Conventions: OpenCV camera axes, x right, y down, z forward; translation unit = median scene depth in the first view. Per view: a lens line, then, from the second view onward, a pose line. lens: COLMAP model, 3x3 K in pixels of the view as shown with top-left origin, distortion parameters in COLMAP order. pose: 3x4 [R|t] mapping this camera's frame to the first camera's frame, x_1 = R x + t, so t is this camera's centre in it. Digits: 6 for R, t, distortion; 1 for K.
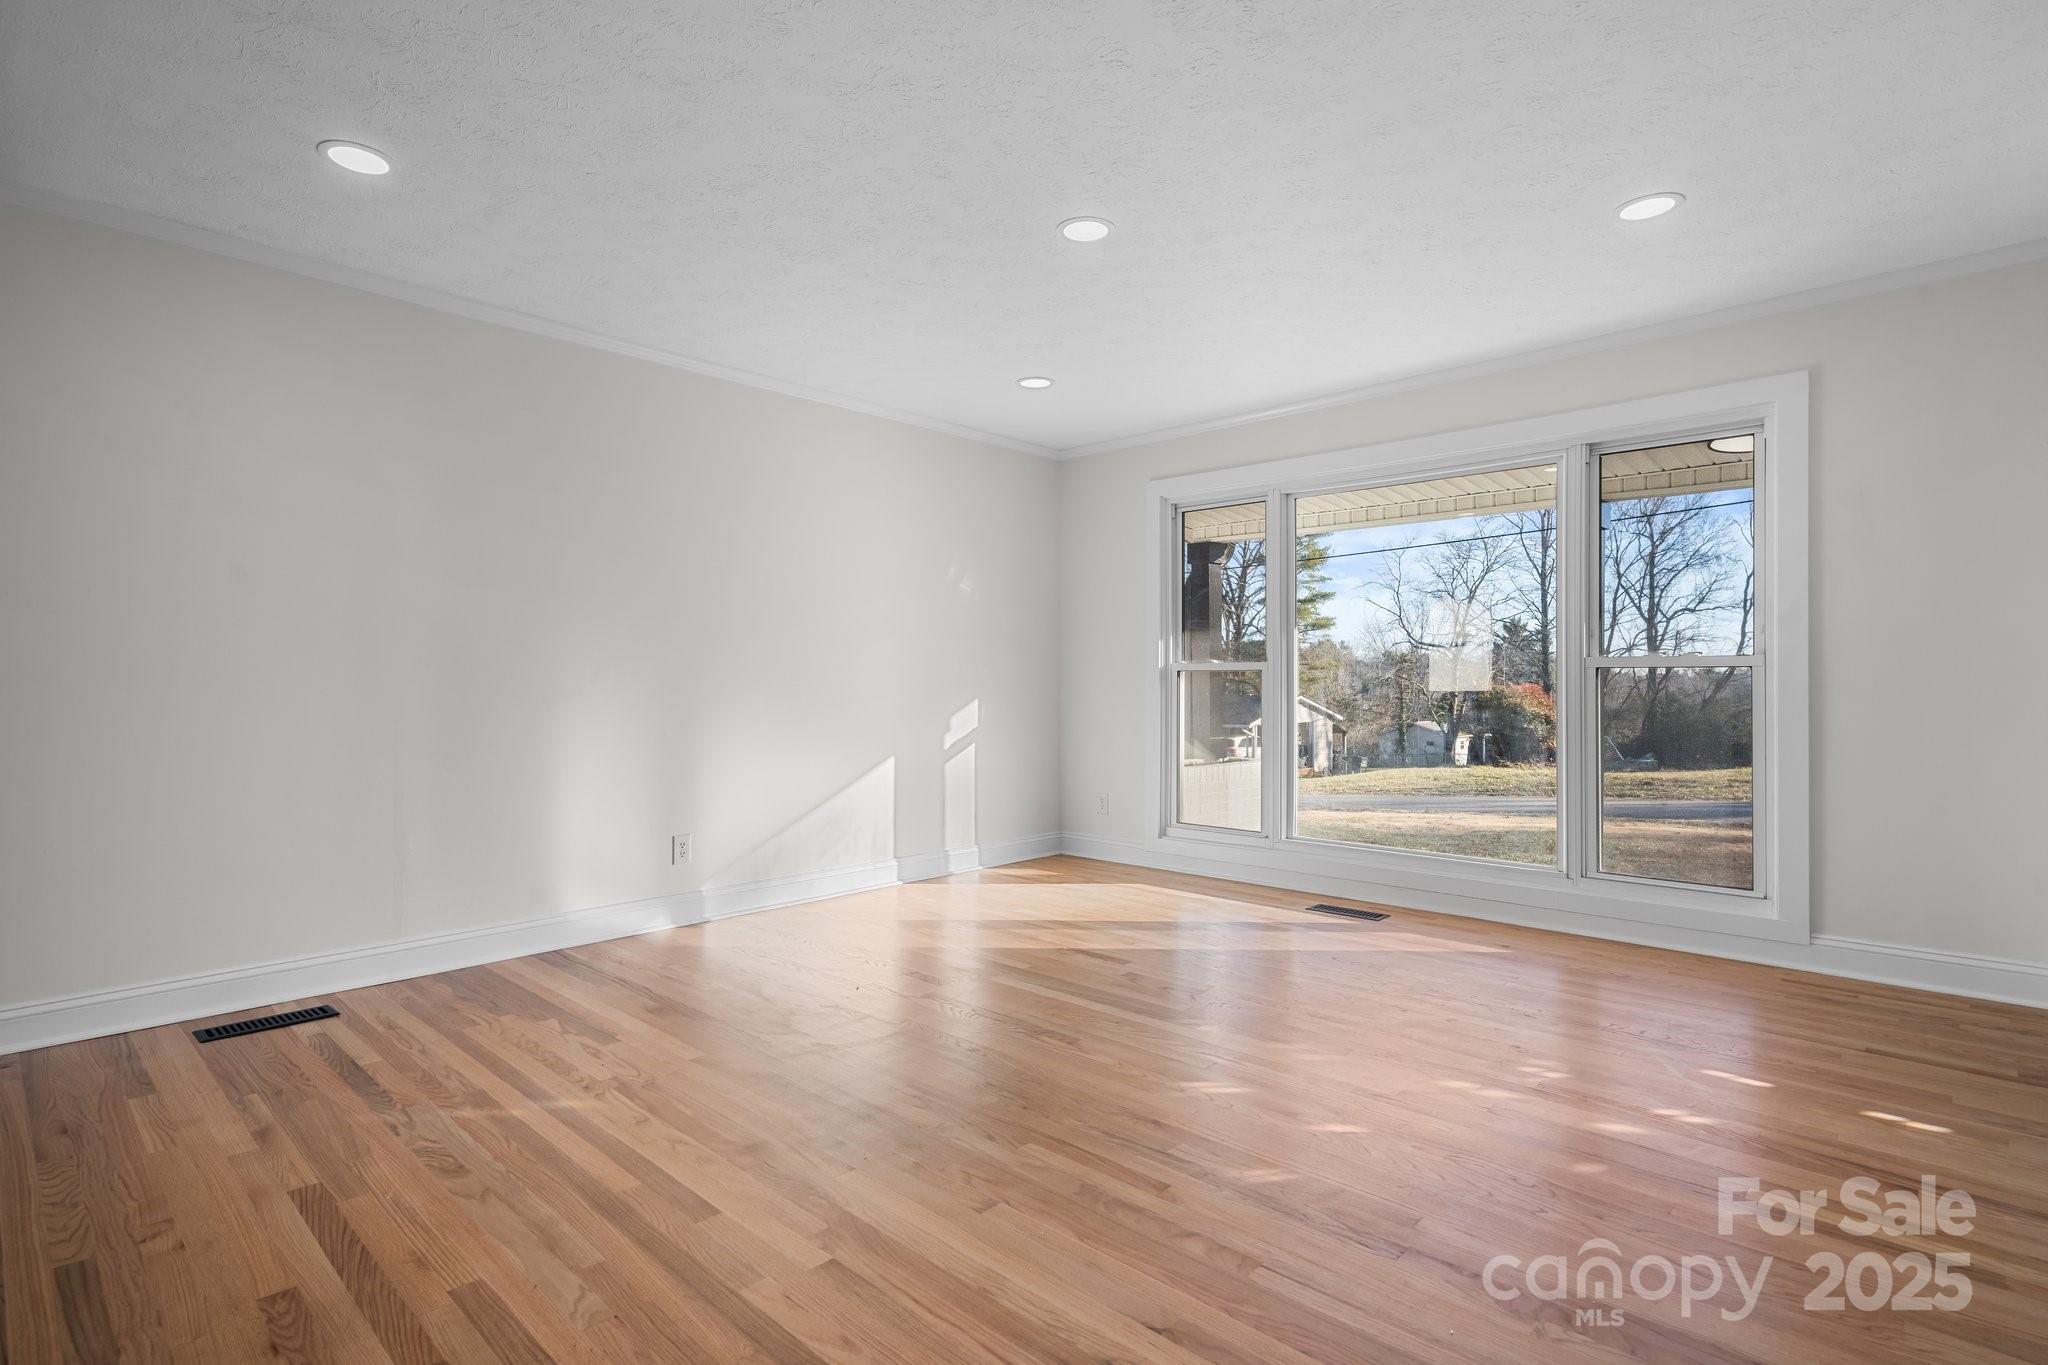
lens RADIAL K [[1002.8, 0, 1027.7], [0, 1002.8, 679.5], [0, 0, 1]] dist [0.000557, -0.000172]
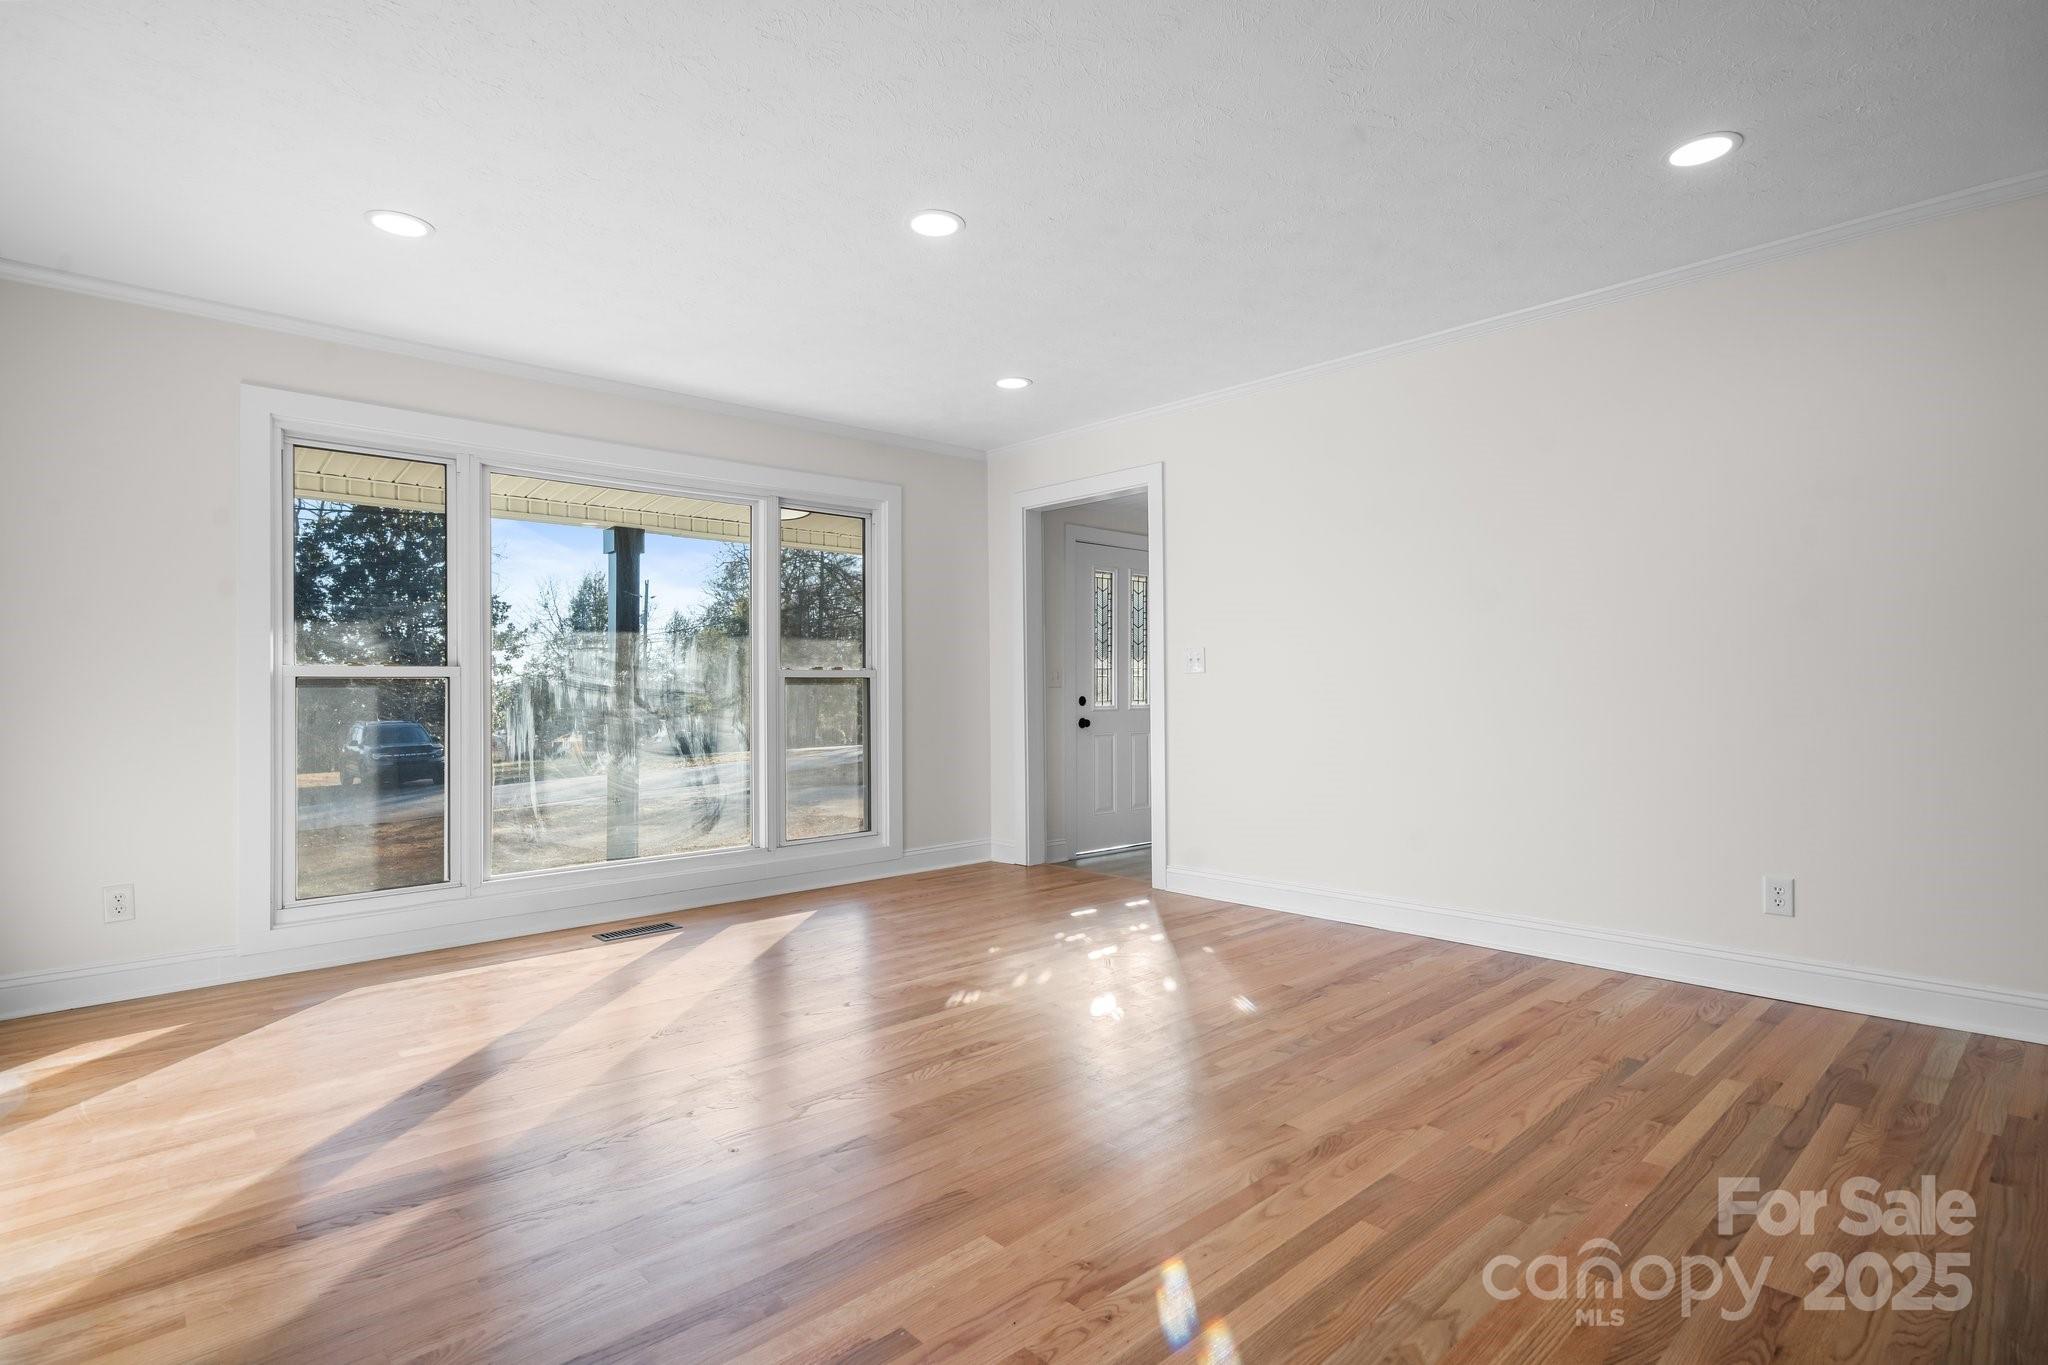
lens RADIAL K [[1002.8, 0, 1027.7], [0, 1002.8, 679.5], [0, 0, 1]] dist [0.000557, -0.000172]
pose [[0.075032, 0.006665, 0.997159, -0.924774], [0.007612, 0.999945, -0.007256, 0.003590], [-0.997152, 0.008135, 0.074977, 0.853132]]
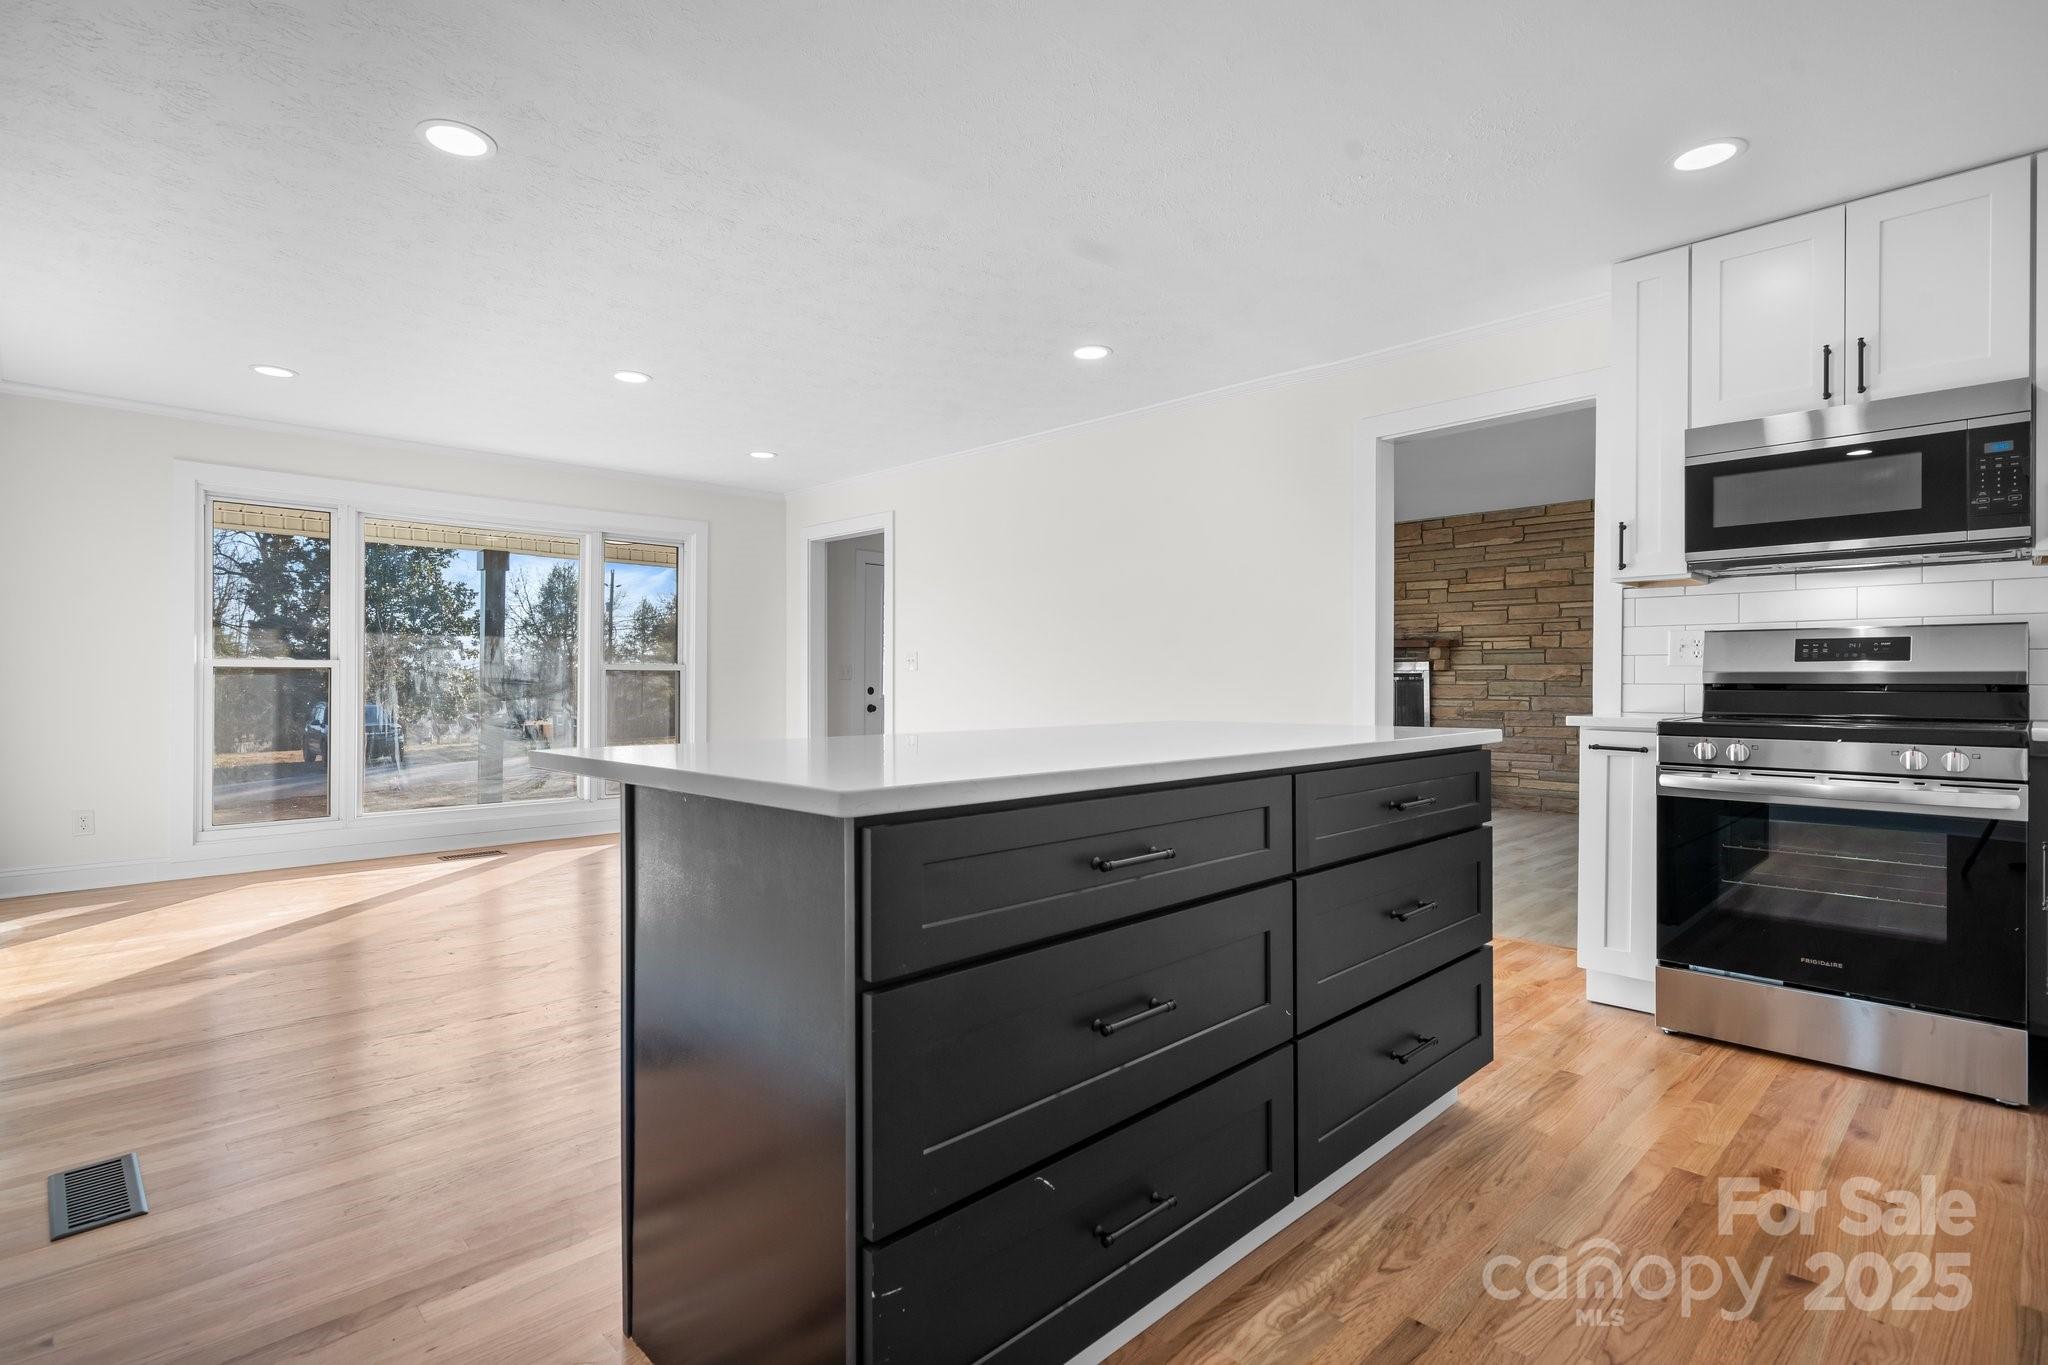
lens RADIAL K [[981.0, 0, 1024.1], [0, 981.0, 675.5], [0, 0, 1]] dist [-0.001144, -0.000106]
pose [[0.050928, 0.001310, 0.998701, -1.401703], [-0.004220, 0.999990, -0.001096, -0.004988], [-0.998693, -0.004158, 0.050934, 0.336694]]
